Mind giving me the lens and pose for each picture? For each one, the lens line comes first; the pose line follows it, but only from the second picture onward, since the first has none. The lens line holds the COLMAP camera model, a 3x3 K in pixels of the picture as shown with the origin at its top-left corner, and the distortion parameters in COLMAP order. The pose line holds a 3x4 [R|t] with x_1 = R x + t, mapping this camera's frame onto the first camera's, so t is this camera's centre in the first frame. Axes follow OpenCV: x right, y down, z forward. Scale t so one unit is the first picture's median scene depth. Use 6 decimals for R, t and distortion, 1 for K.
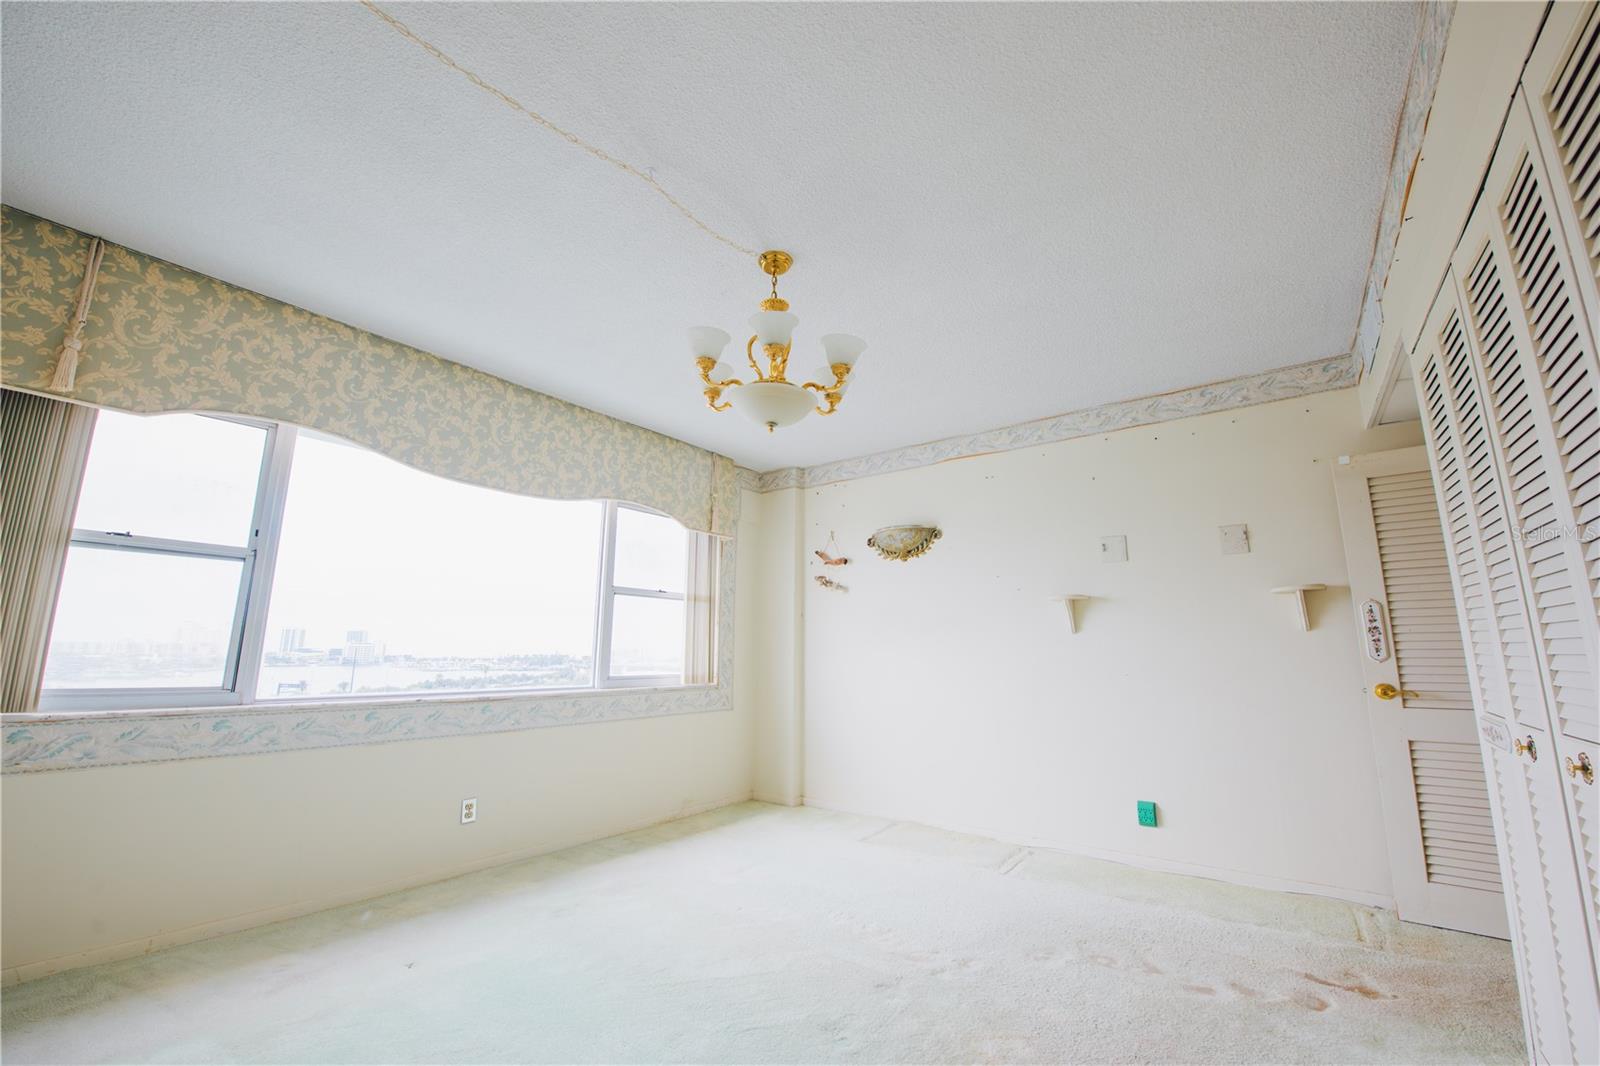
lens RADIAL K [[641.3, 0, 802.9], [0, 641.3, 529.6], [0, 0, 1]] dist [-0.017260, -0.003843]
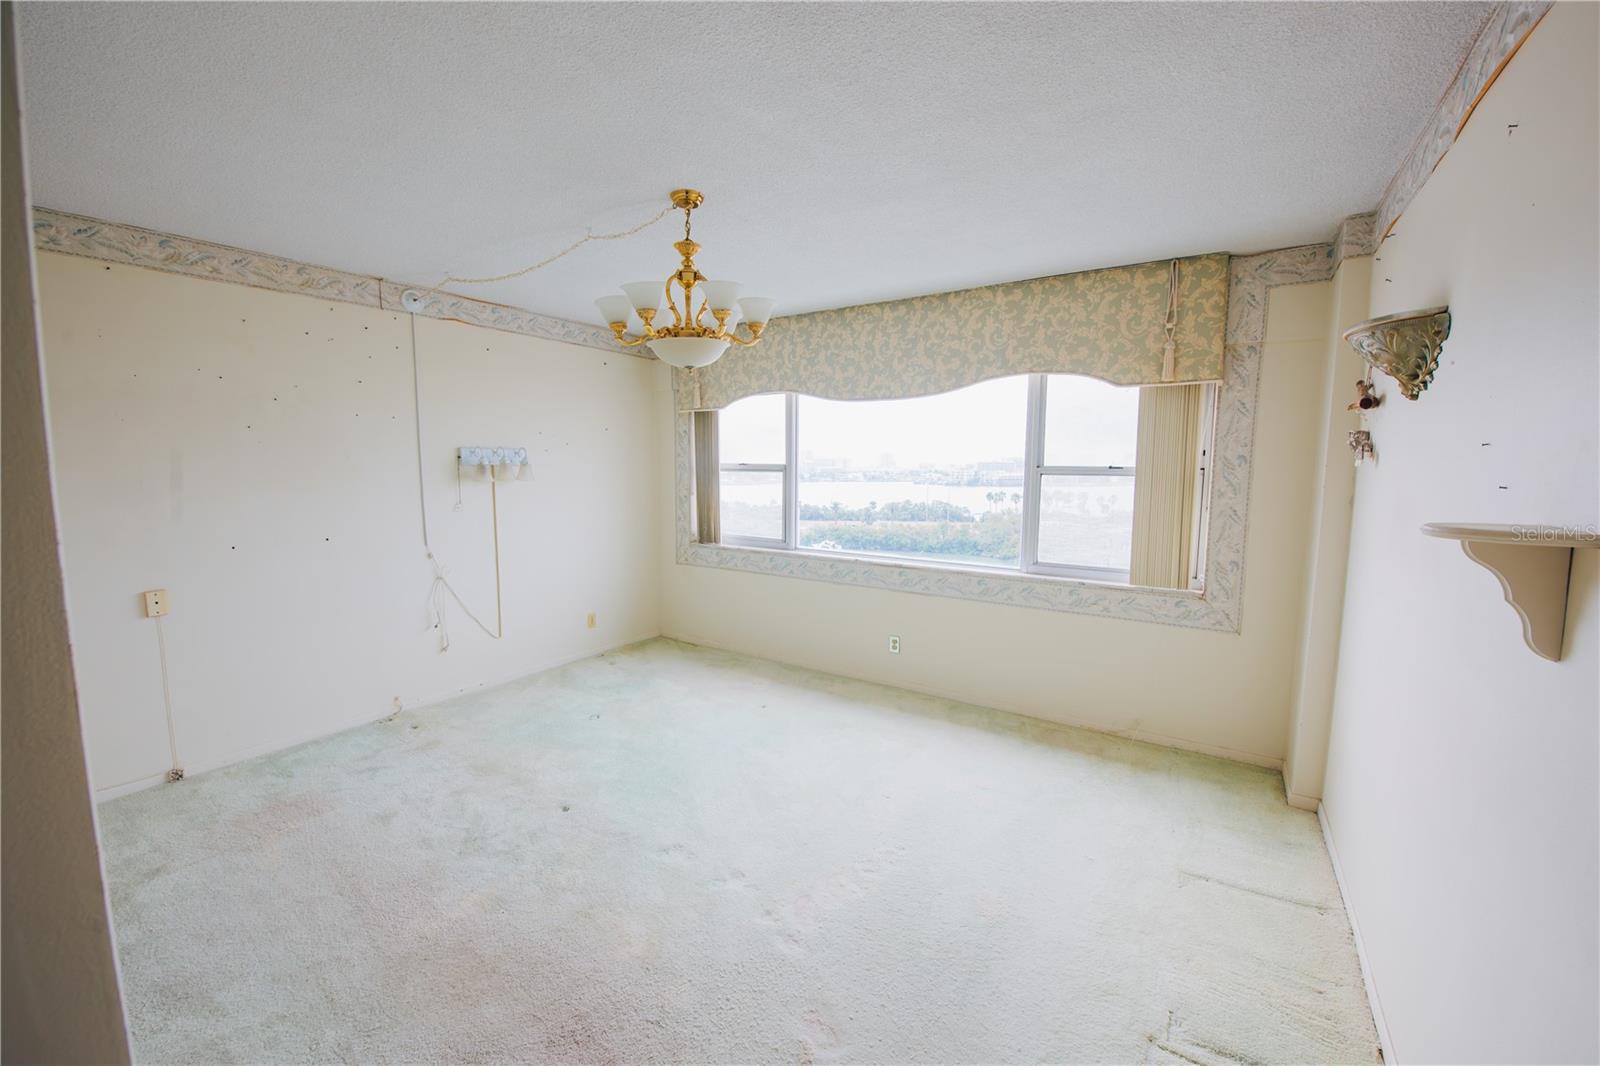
lens RADIAL K [[641.3, 0, 788.1], [0, 641.3, 531.2], [0, 0, 1]] dist [-0.017260, -0.003843]
pose [[0.040310, 0.100158, -0.994155, 0.753127], [0.183842, 0.977234, 0.105907, 0.019662], [0.982129, -0.187036, 0.020979, 0.751185]]
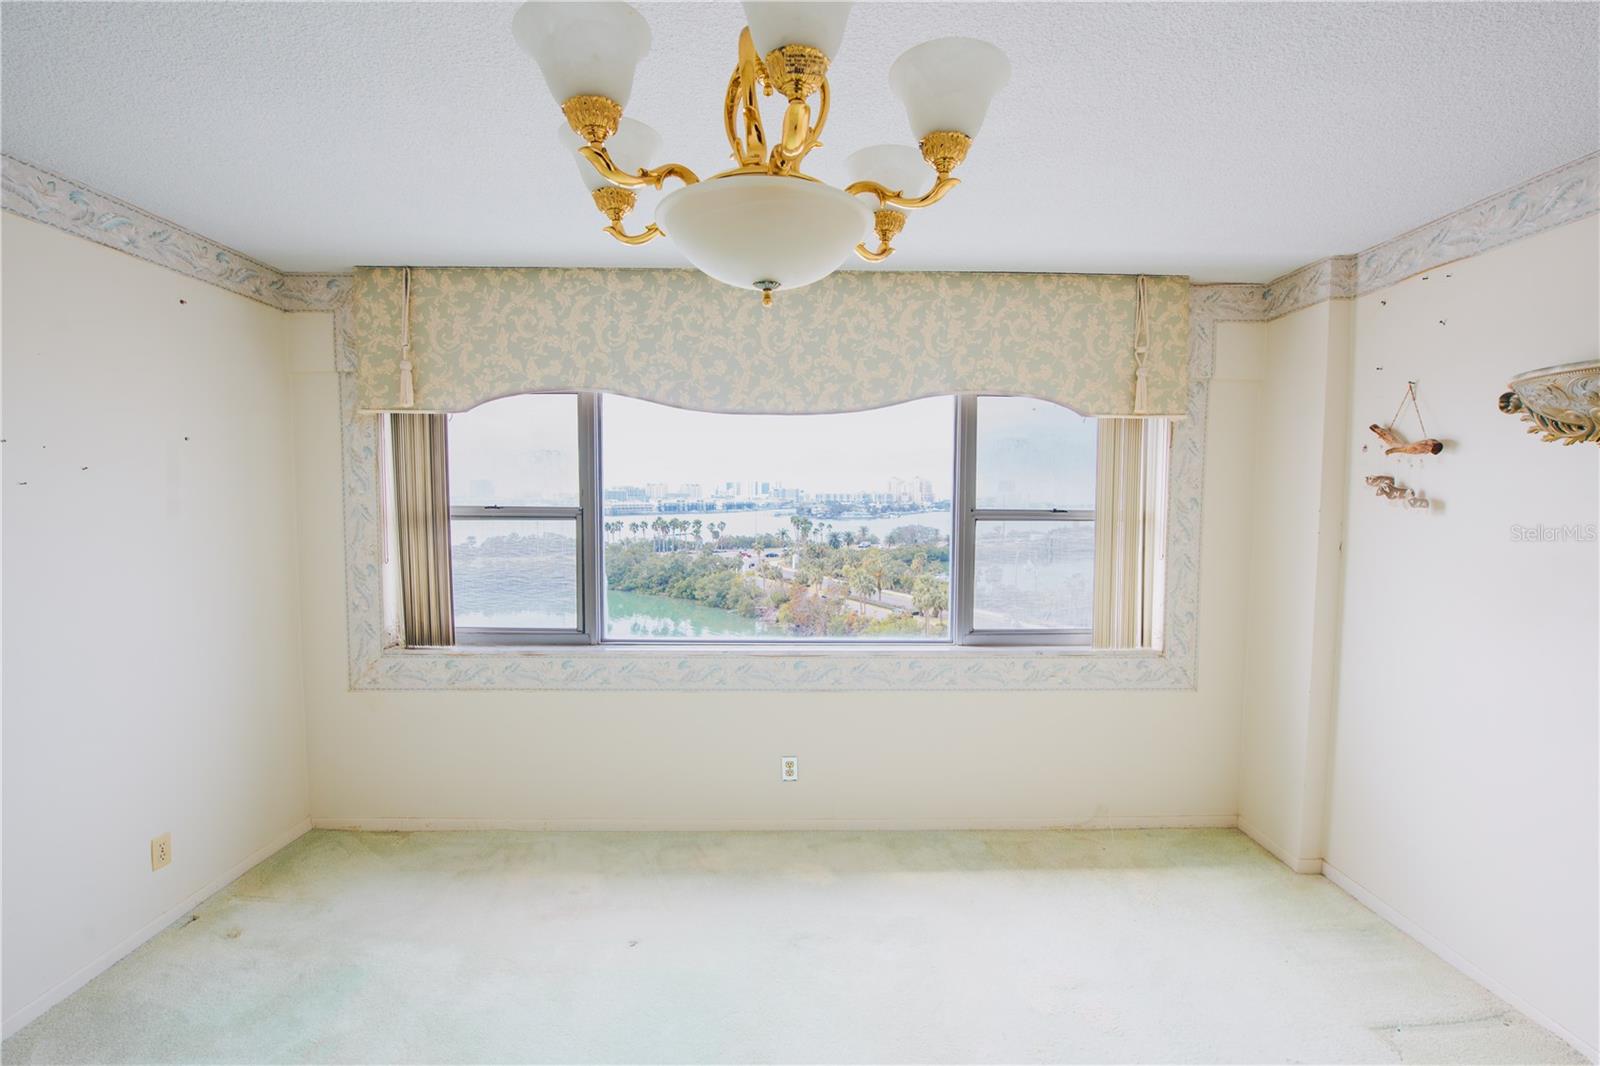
lens RADIAL K [[641.3, 0, 805.4], [0, 641.3, 530.1], [0, 0, 1]] dist [-0.017260, -0.003843]
pose [[0.614312, 0.041113, -0.787991, 0.201198], [0.147117, 0.975163, 0.165569, -0.047214], [0.775227, -0.217638, 0.593006, 0.509228]]
